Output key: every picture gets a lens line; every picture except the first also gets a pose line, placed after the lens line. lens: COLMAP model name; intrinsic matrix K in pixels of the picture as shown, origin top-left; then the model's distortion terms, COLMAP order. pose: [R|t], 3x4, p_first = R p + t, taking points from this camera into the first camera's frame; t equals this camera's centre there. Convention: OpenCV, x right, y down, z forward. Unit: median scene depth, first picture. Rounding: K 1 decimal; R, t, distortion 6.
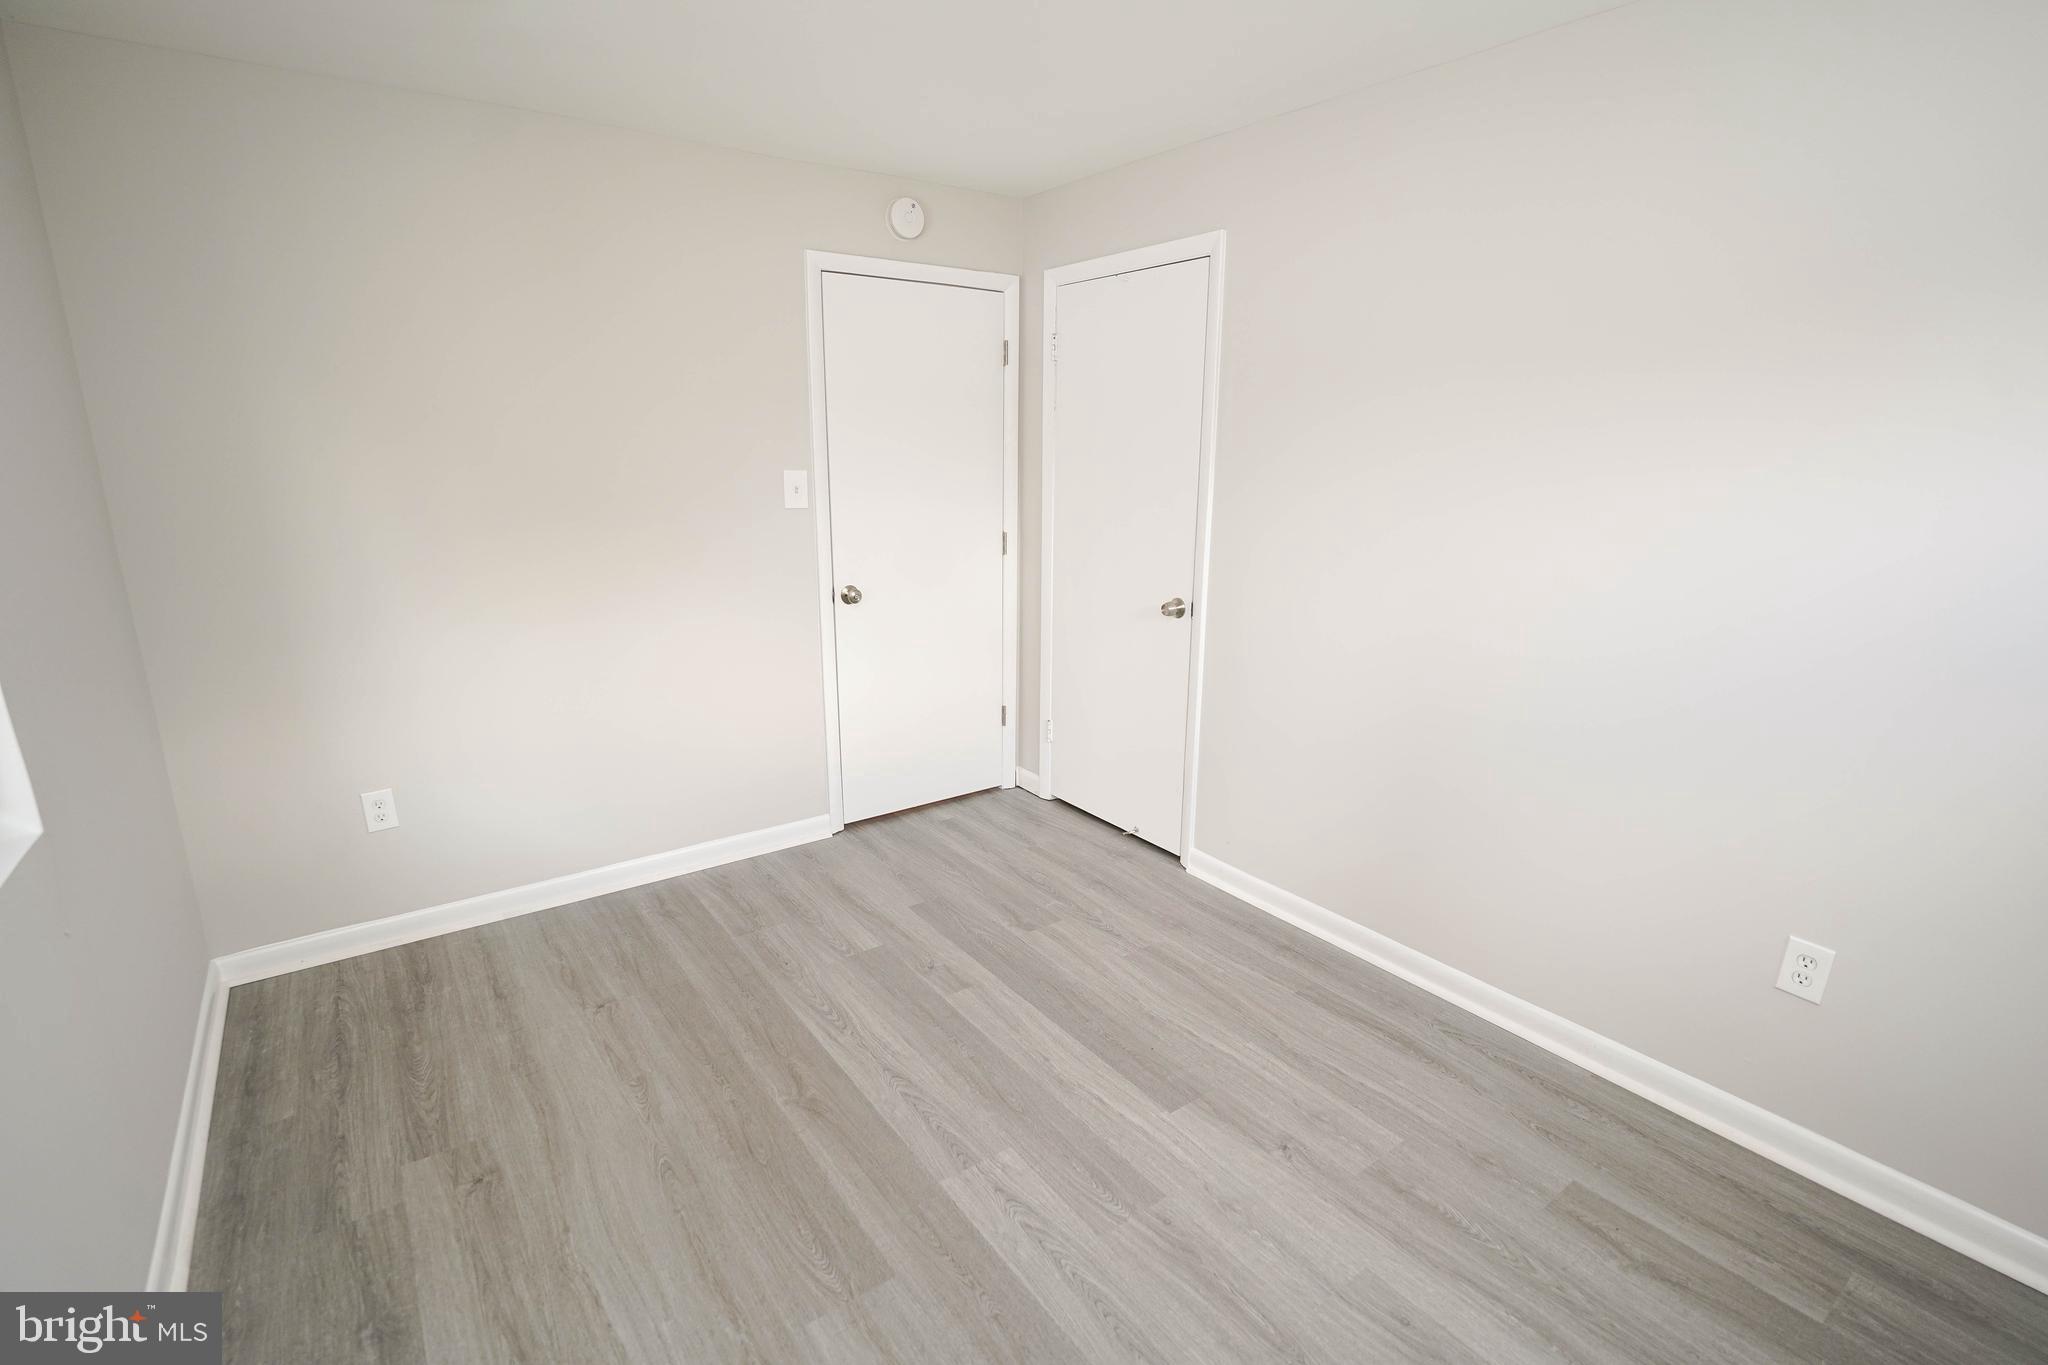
lens RADIAL K [[940.7, 0, 1012.9], [0, 940.7, 692.2], [0, 0, 1]] dist [-0.011247, -0.001122]
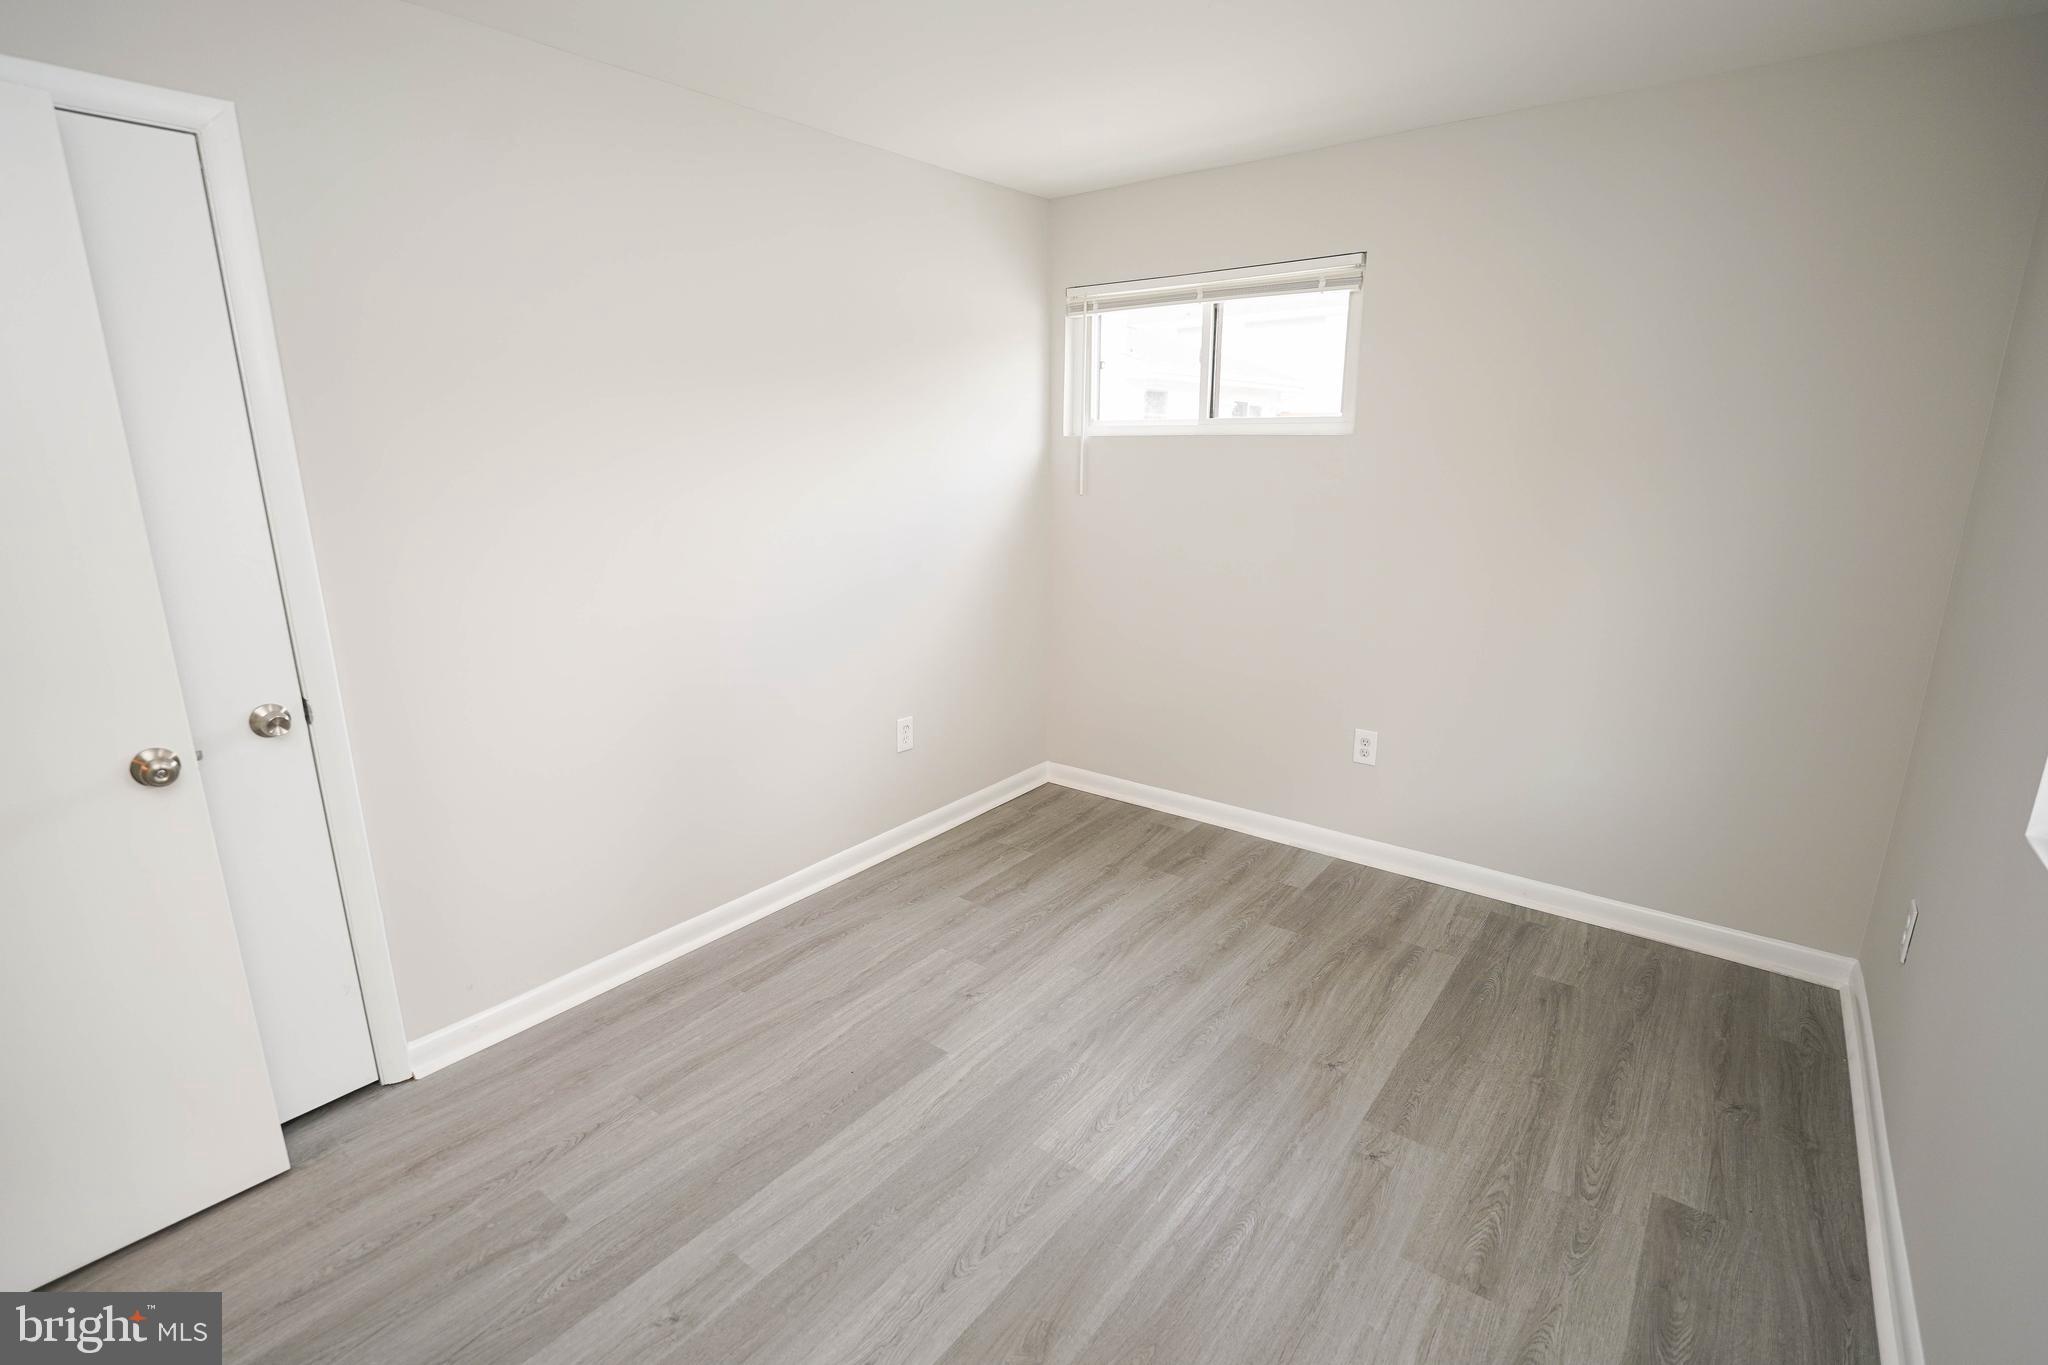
lens RADIAL K [[940.7, 0, 1023.3], [0, 940.7, 688.4], [0, 0, 1]] dist [-0.011247, -0.001122]
pose [[-0.277961, -0.247816, 0.928076, -0.706476], [0.251585, 0.913644, 0.319312, -0.246227], [-0.927061, 0.322246, -0.191610, 0.911522]]
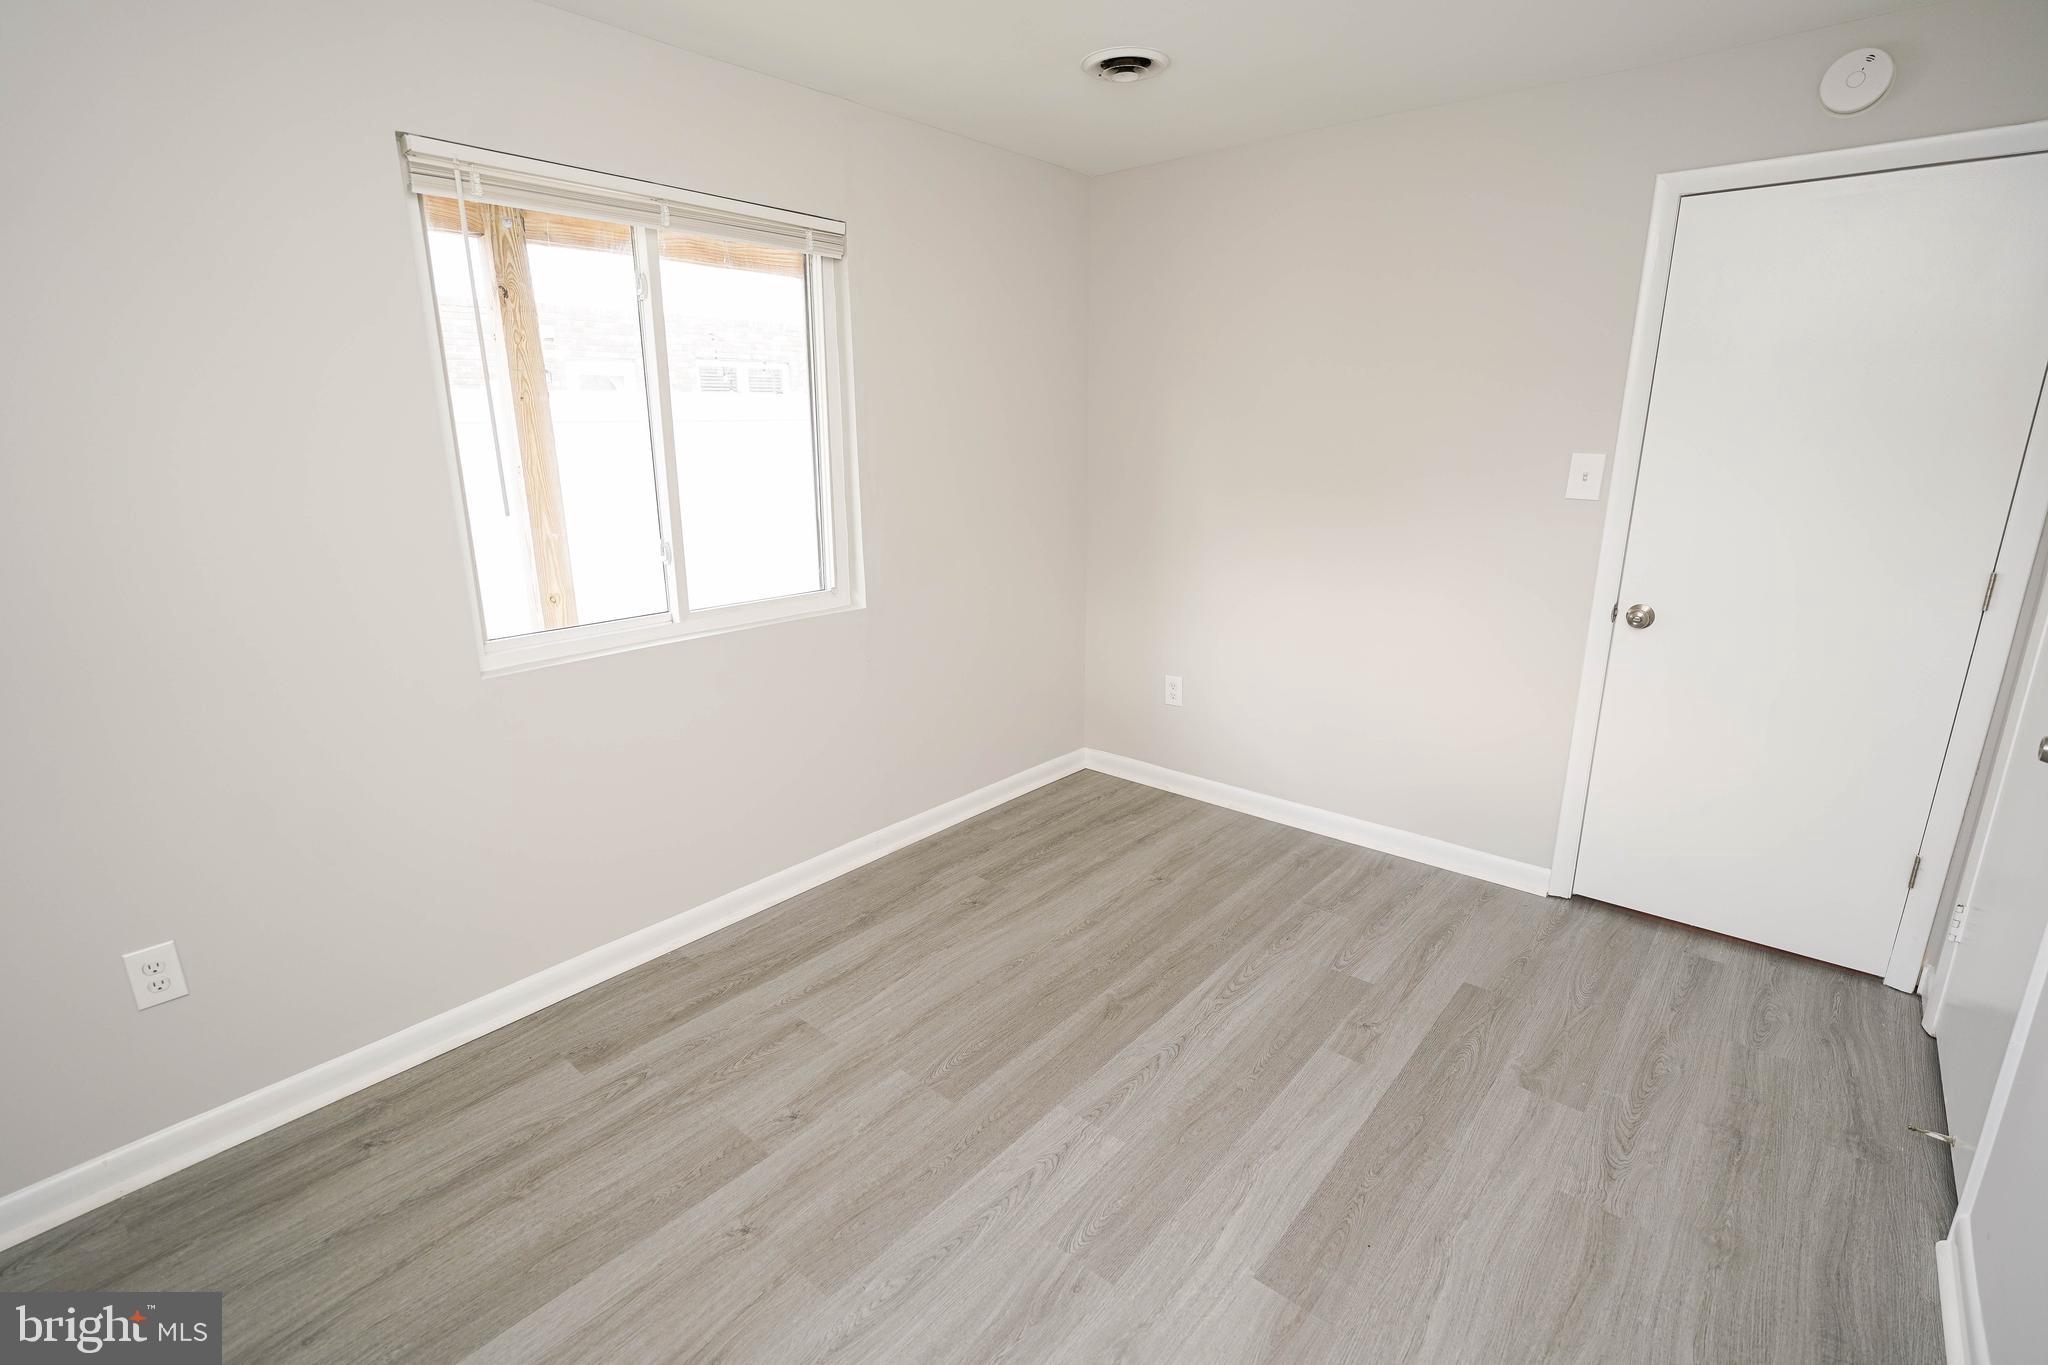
lens RADIAL K [[940.7, 0, 1032.5], [0, 940.7, 690.9], [0, 0, 1]] dist [-0.011247, -0.001122]
pose [[0.243465, 0.257868, -0.935002, 0.666360], [-0.244392, 0.949215, 0.198151, -0.113965], [0.938615, 0.180264, 0.294121, 0.469405]]
